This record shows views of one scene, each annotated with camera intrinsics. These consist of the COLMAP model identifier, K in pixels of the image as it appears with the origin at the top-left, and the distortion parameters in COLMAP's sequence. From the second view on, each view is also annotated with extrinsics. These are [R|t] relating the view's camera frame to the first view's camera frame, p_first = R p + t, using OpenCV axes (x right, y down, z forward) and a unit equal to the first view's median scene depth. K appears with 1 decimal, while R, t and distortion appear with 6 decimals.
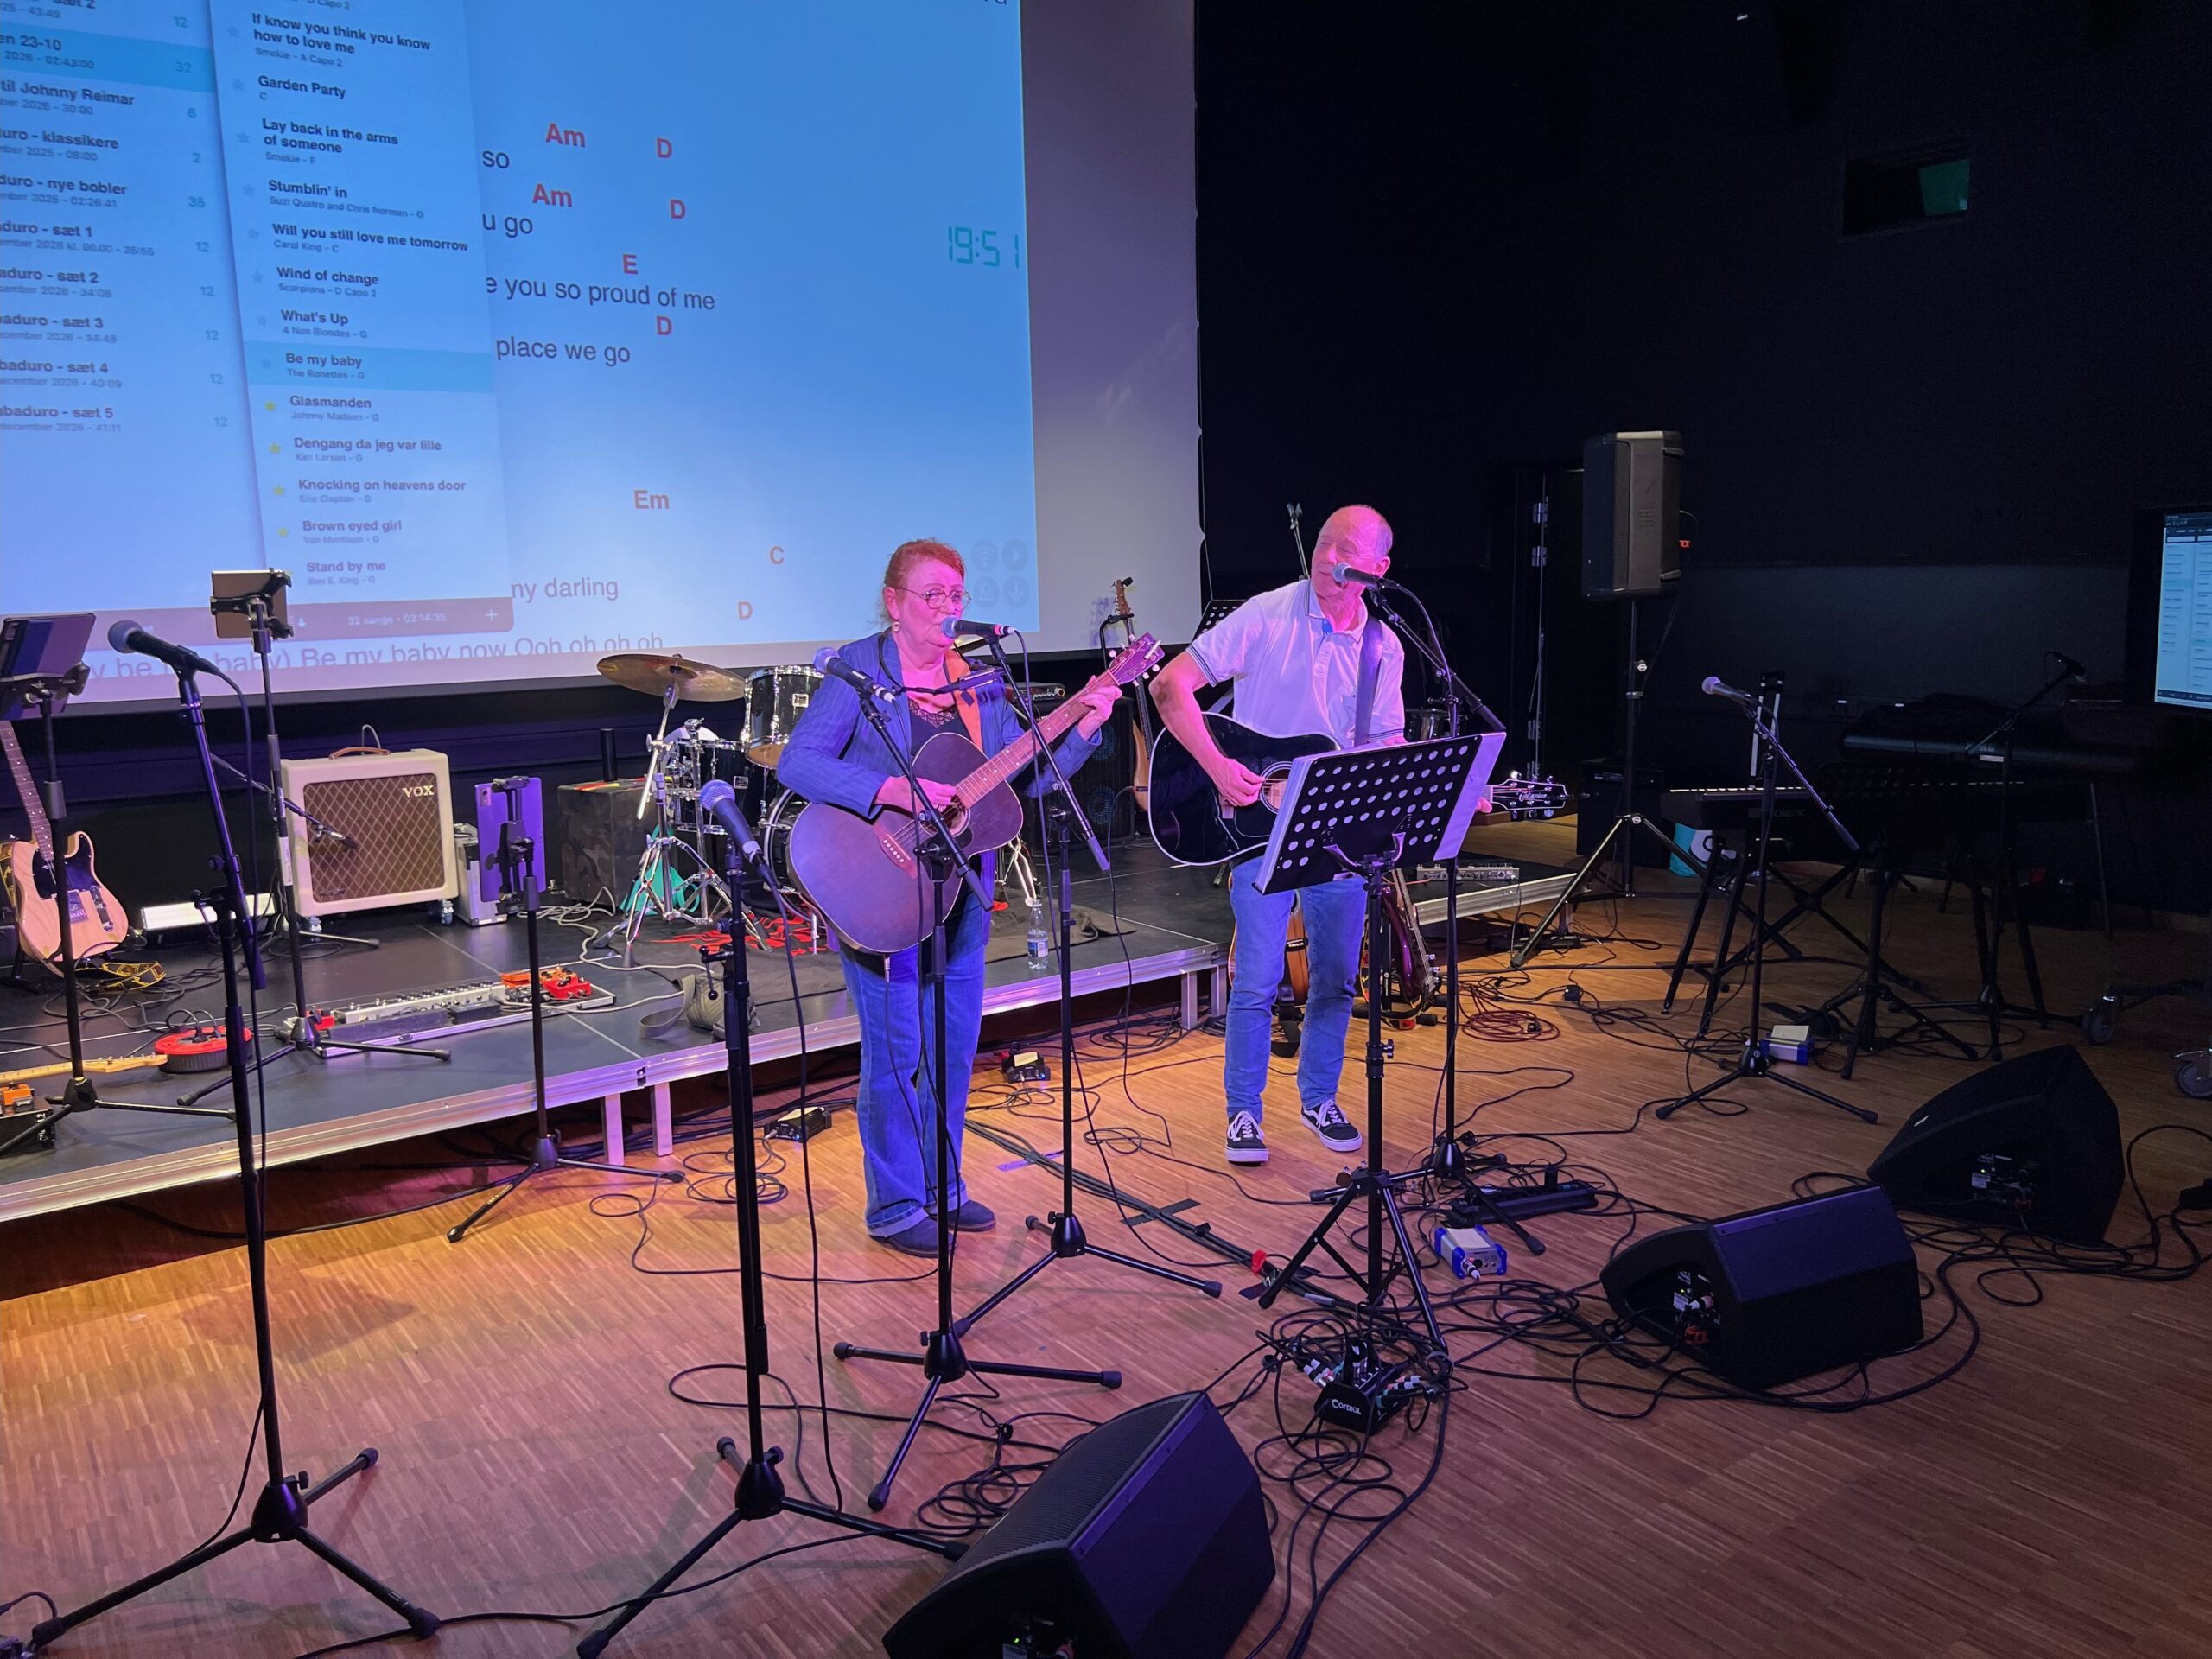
lens RADIAL K [[1696.2, 0, 1106.0], [0, 1696.2, 829.5], [0, 0, 1]] dist [0.050349, -0.062219]
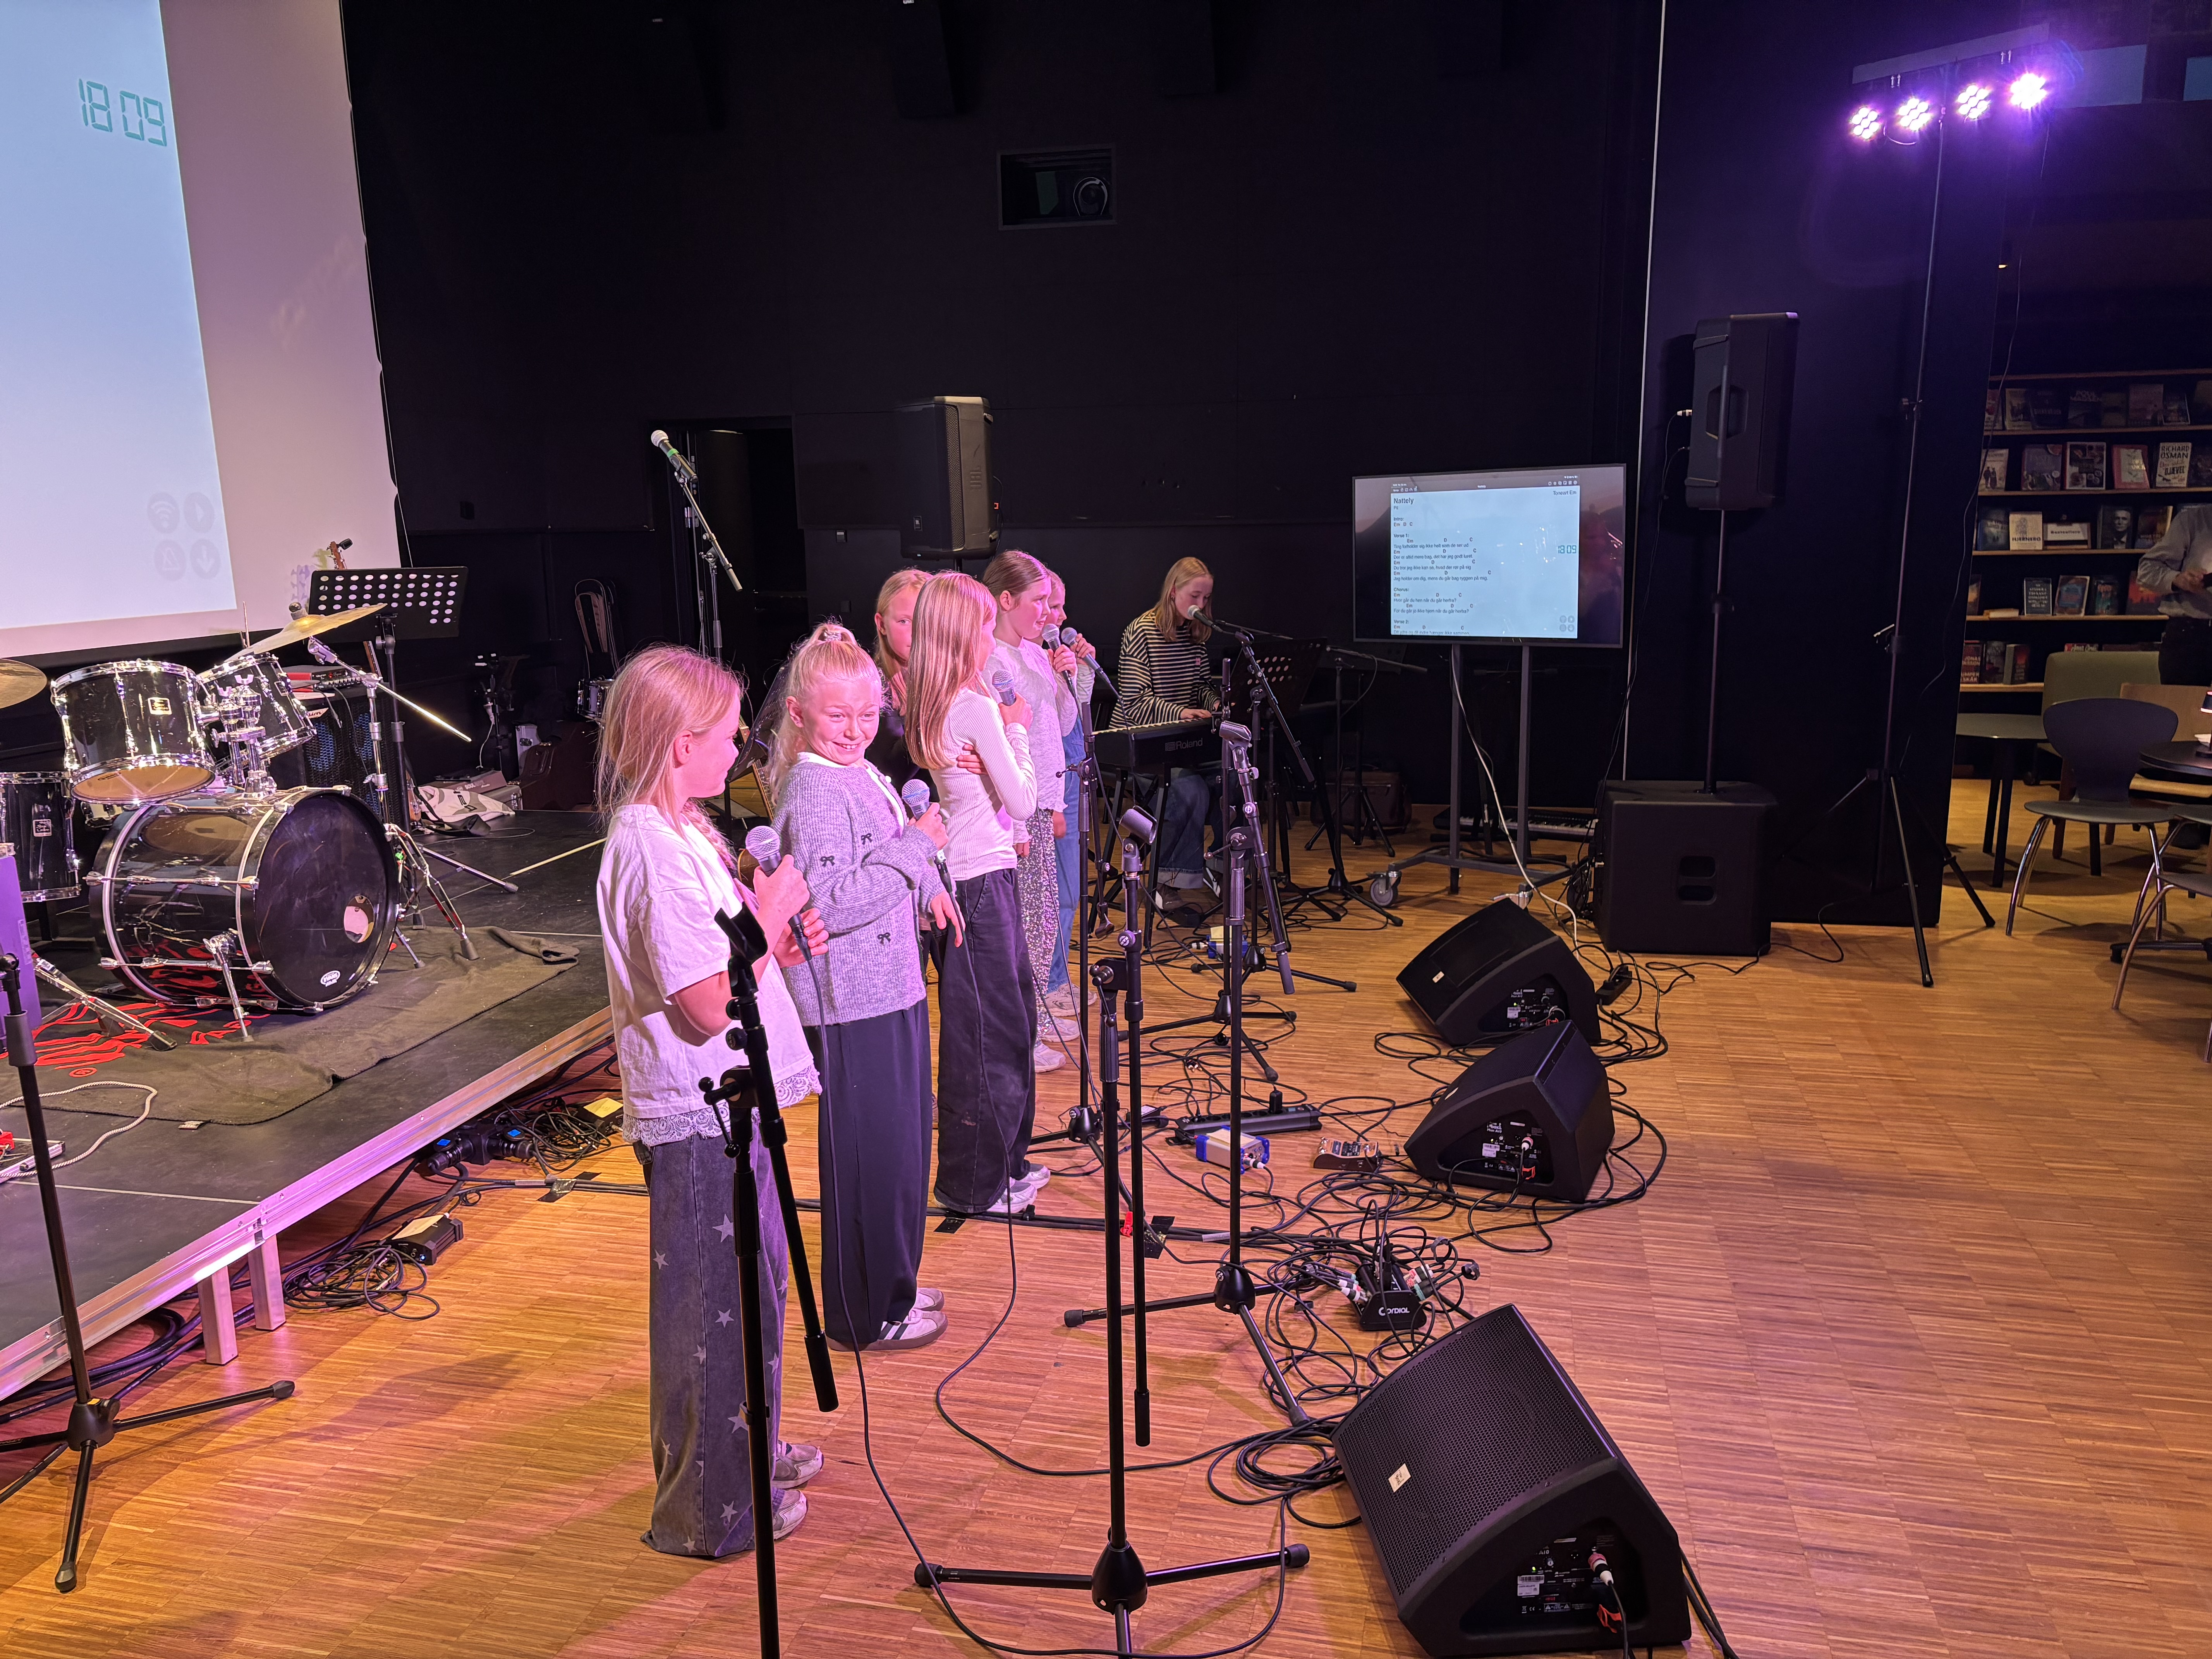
lens RADIAL K [[1696.1, 0, 1096.0], [0, 1696.1, 834.6], [0, 0, 1]] dist [0.044102, -0.041188]
pose [[0.757321, -0.121935, 0.641558, -0.547634], [0.106289, 0.992329, 0.063135, -0.038374], [-0.644335, 0.020377, 0.764471, 0.251796]]
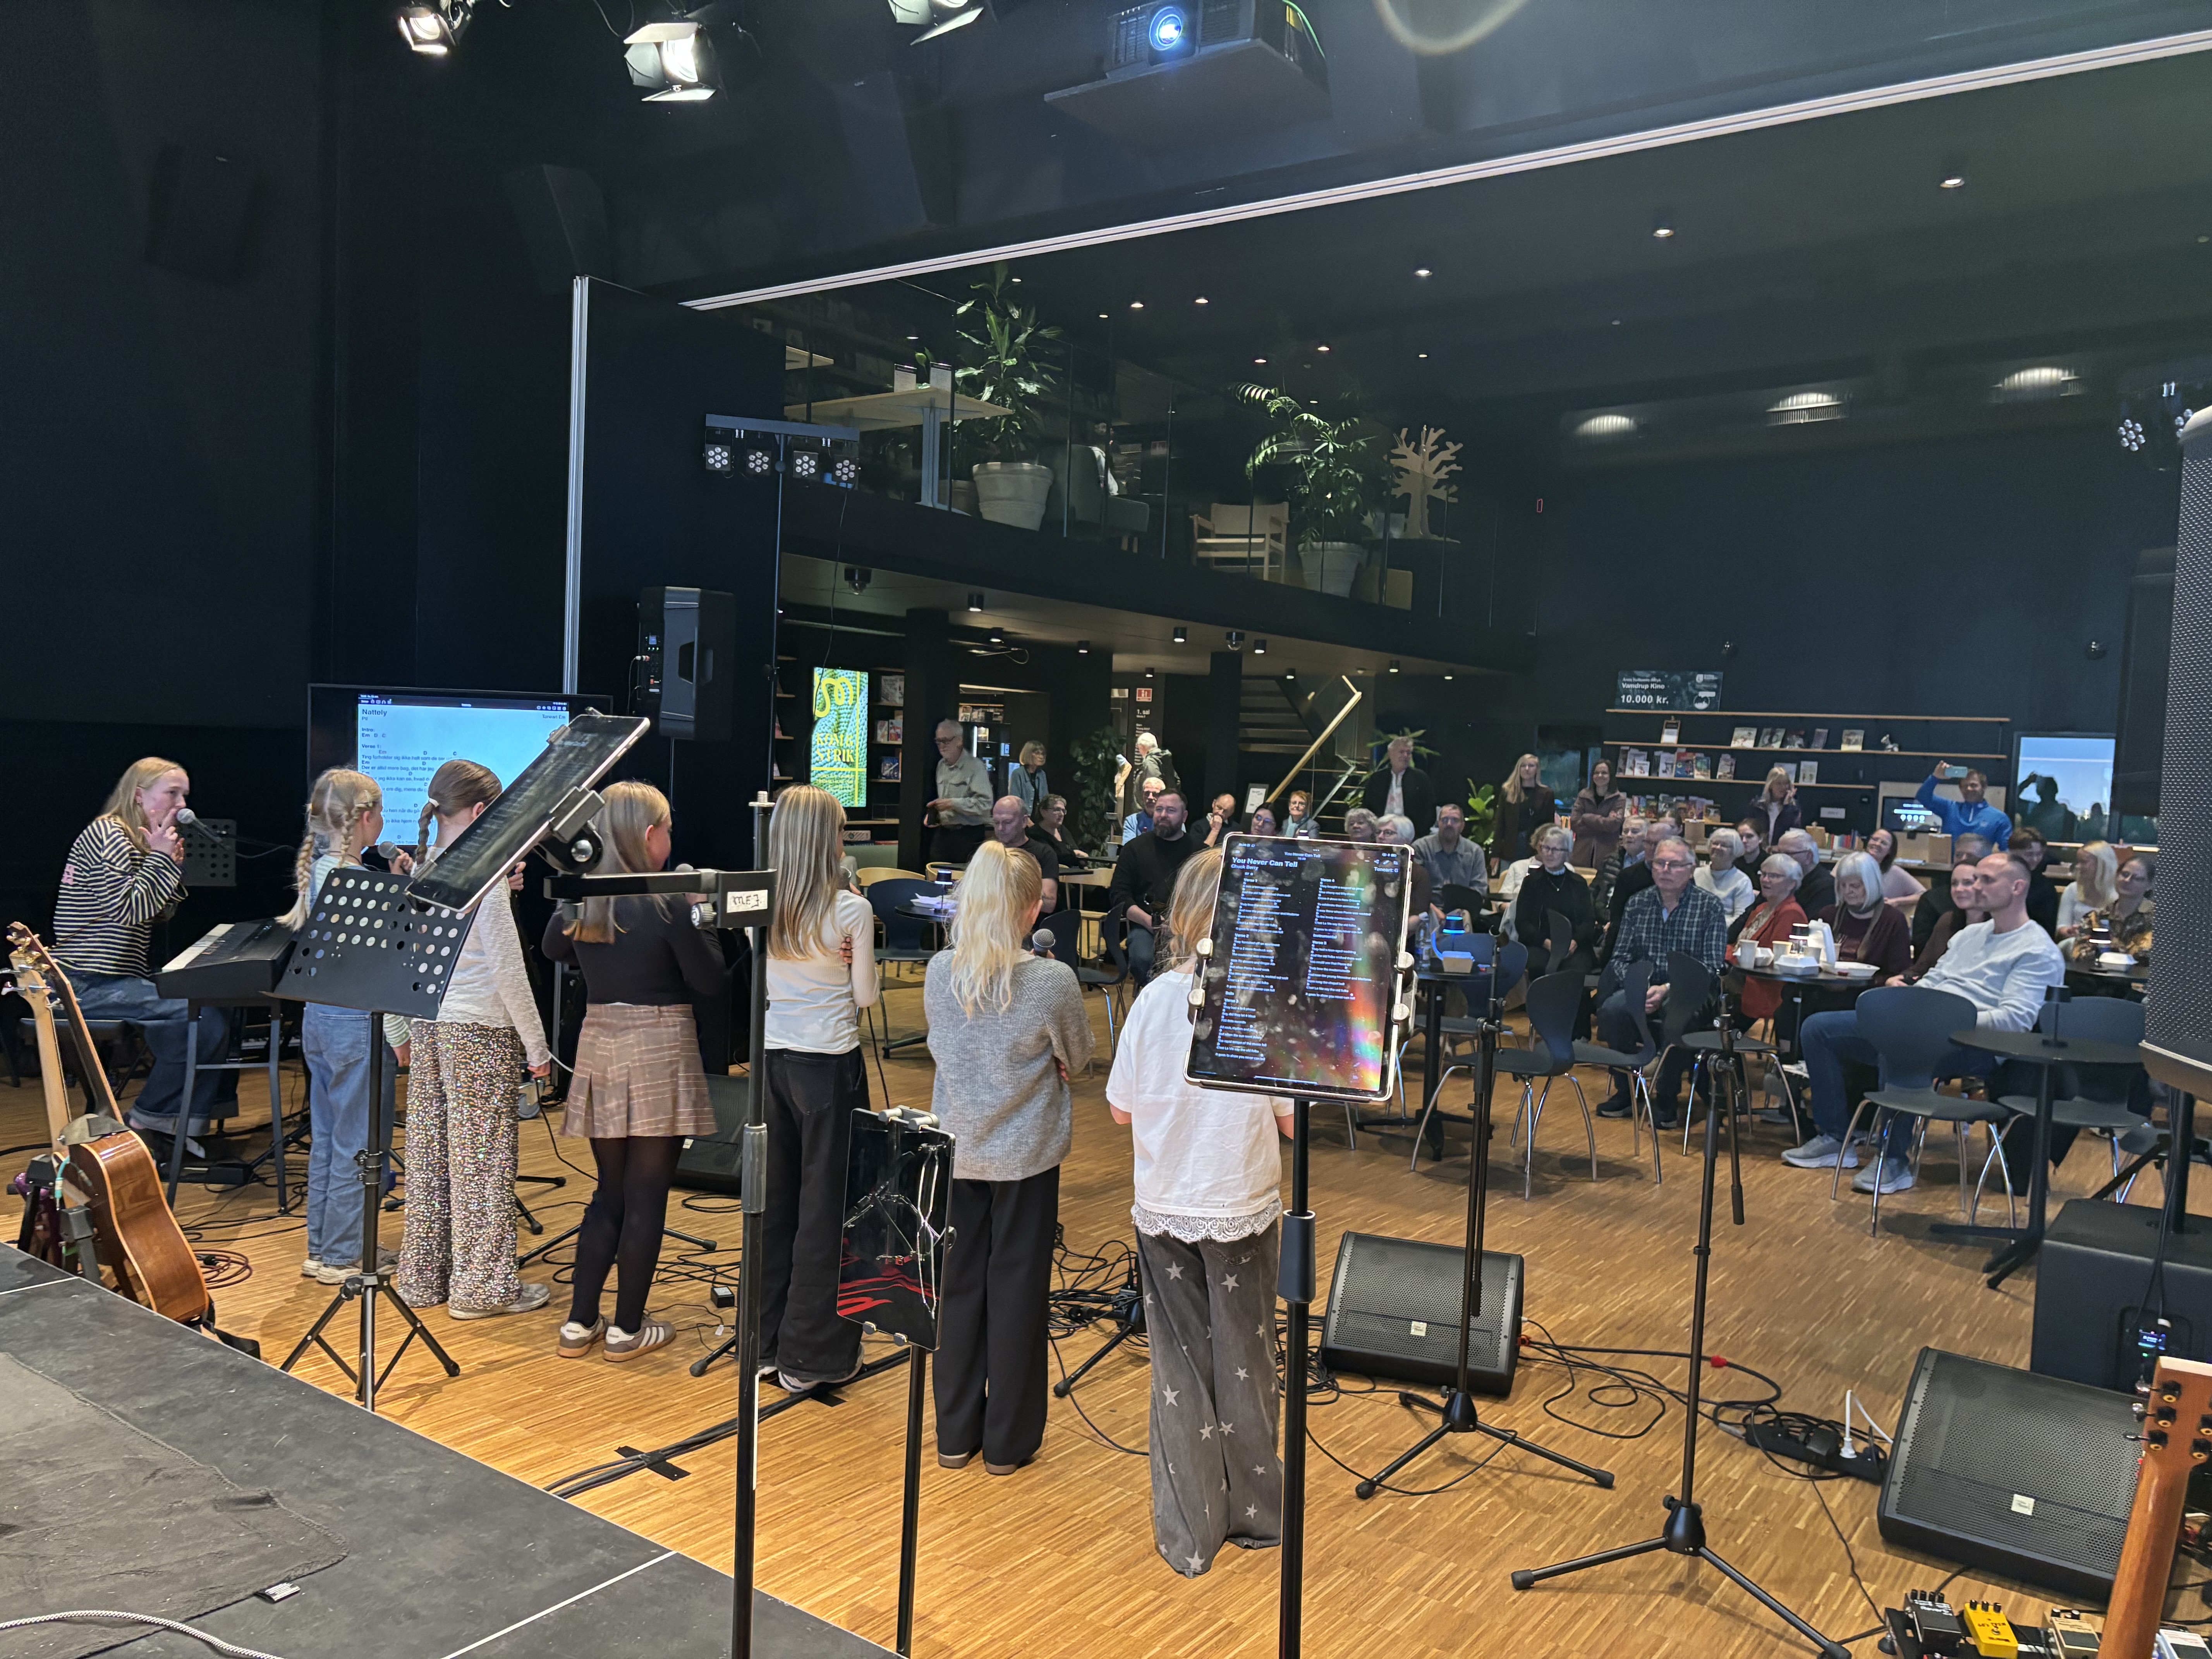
lens RADIAL K [[1699.0, 0, 1112.2], [0, 1699.0, 833.2], [0, 0, 1]] dist [0.029971, -0.026840]
pose [[-0.330497, -0.041885, 0.942877, -1.031115], [0.110879, 0.990374, 0.082860, -0.172007], [-0.937271, 0.131931, -0.322671, 1.241897]]
